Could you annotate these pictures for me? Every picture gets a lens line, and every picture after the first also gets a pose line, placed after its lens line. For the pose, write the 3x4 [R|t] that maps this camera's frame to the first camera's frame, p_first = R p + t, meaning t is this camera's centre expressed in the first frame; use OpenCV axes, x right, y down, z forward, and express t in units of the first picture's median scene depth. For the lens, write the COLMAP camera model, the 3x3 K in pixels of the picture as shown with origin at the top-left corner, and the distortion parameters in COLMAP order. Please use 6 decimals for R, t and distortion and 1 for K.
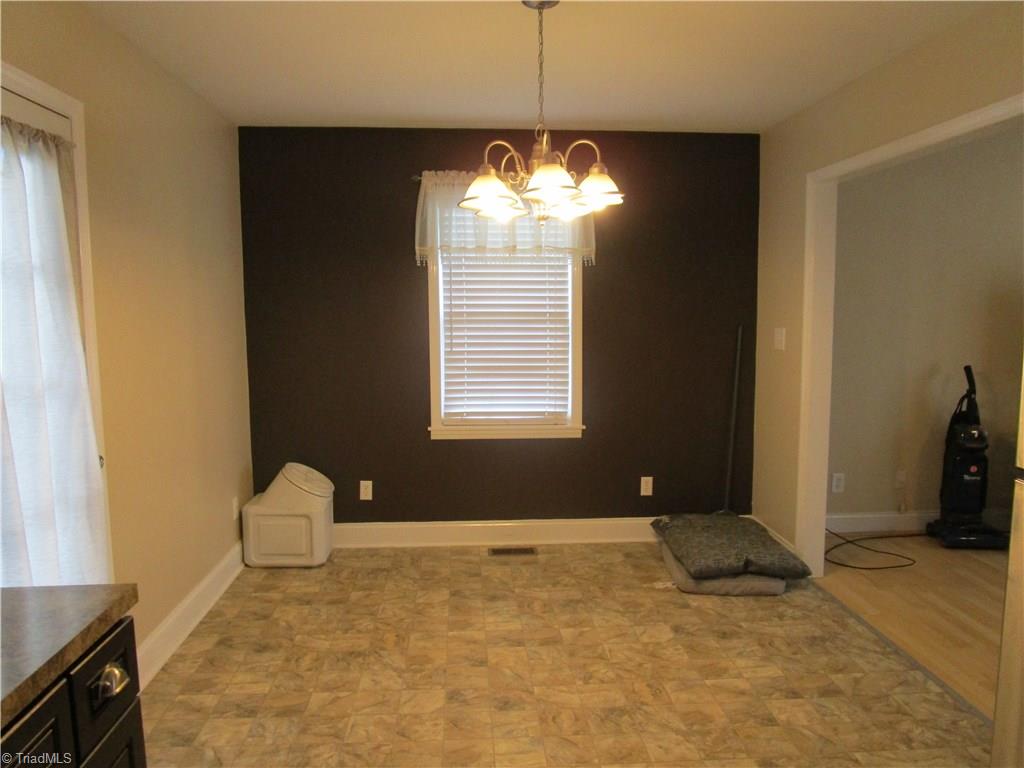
lens RADIAL K [[730.4, 0, 509.7], [0, 730.4, 385.6], [0, 0, 1]] dist [-0.039914, 0.001595]
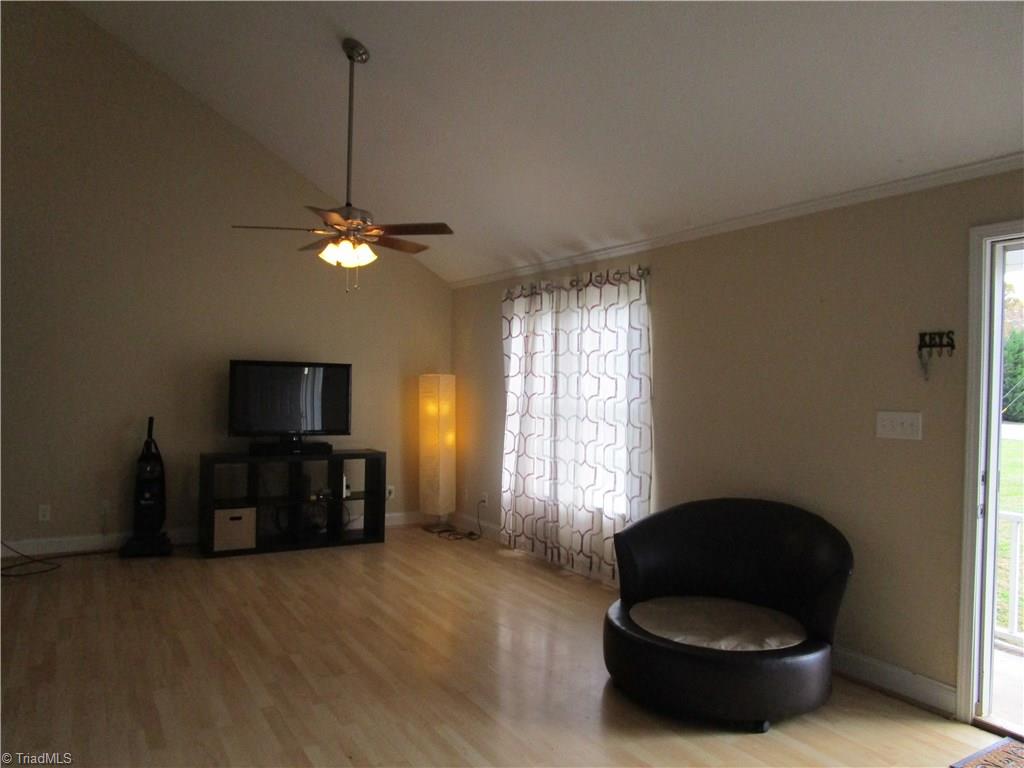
lens RADIAL K [[730.4, 0, 509.7], [0, 730.4, 385.6], [0, 0, 1]] dist [-0.039914, 0.001595]
pose [[0.888857, 0.018266, 0.457820, 0.621145], [0.027586, 0.995259, -0.093266, 0.057560], [-0.457353, 0.095530, 0.884139, -0.482591]]
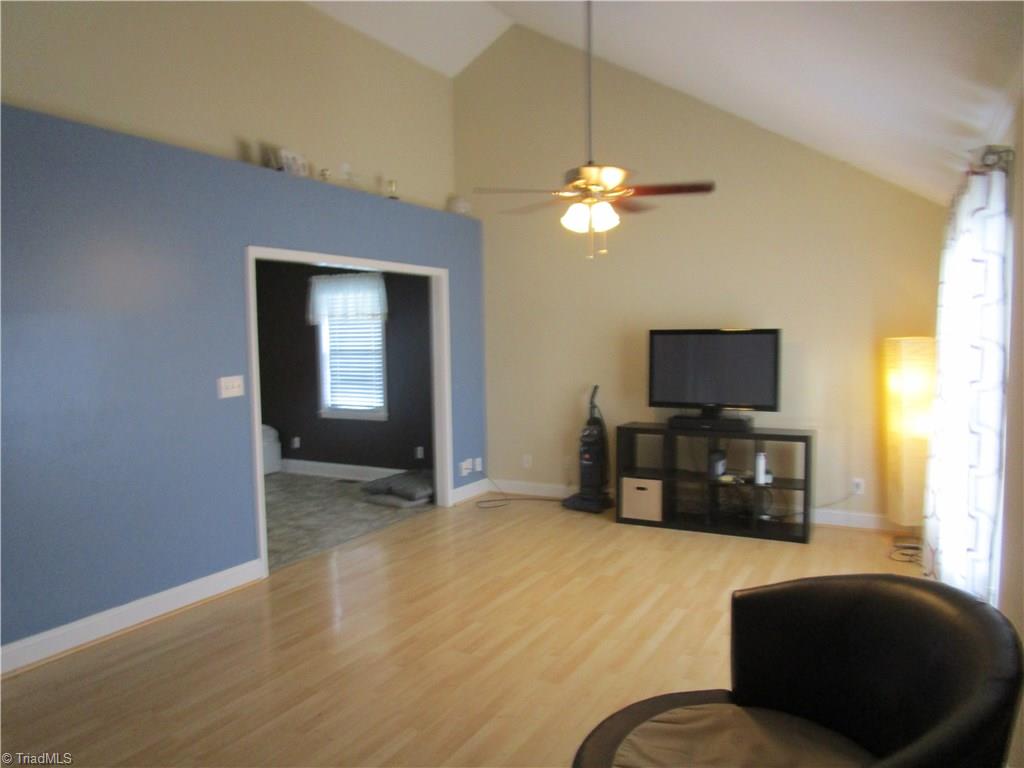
lens RADIAL K [[730.4, 0, 509.7], [0, 730.4, 385.6], [0, 0, 1]] dist [-0.039914, 0.001595]
pose [[0.852460, 0.025353, -0.522177, 1.267471], [-0.044562, 0.998712, -0.024258, 0.016219], [0.520889, 0.043949, 0.852492, -0.338323]]
